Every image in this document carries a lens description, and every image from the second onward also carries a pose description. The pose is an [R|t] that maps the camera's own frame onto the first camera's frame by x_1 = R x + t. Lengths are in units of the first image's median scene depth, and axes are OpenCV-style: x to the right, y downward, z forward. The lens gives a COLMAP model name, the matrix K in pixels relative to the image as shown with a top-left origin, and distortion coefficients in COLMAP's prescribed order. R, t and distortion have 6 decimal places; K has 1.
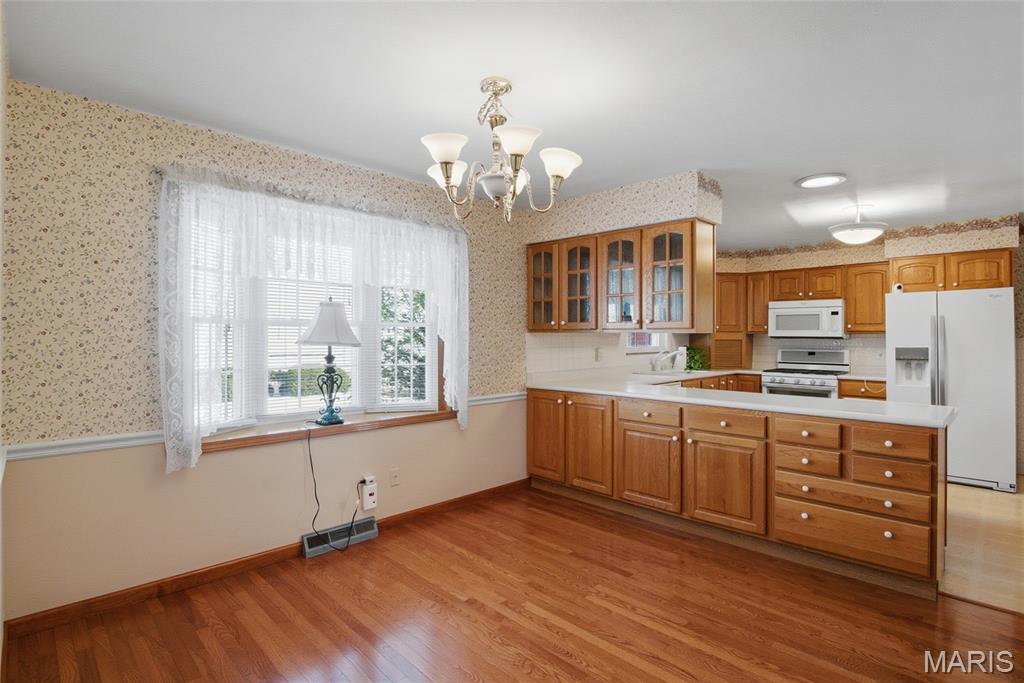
lens RADIAL K [[510.3, 0, 511.5], [0, 510.3, 335.7], [0, 0, 1]] dist [-0.019357, -0.000662]
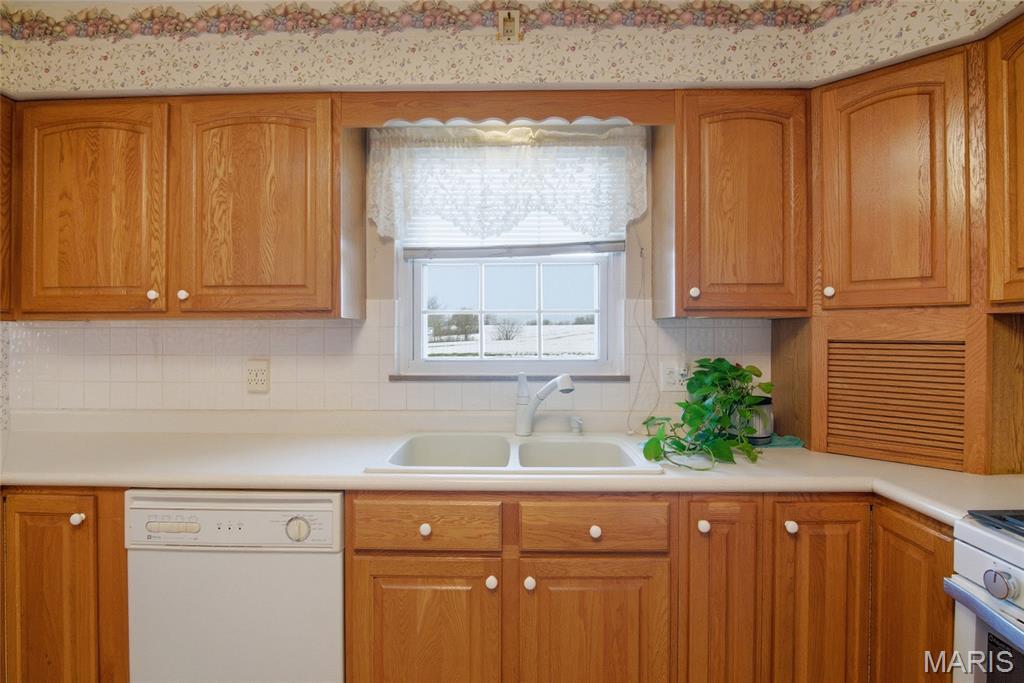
lens RADIAL K [[510.3, 0, 514.9], [0, 510.3, 335.4], [0, 0, 1]] dist [-0.019357, -0.000662]
pose [[0.683362, 0.003185, -0.730072, 0.539535], [-0.004678, 0.999989, -0.000016, 0.007475], [0.730064, 0.003426, 0.683370, 0.797038]]
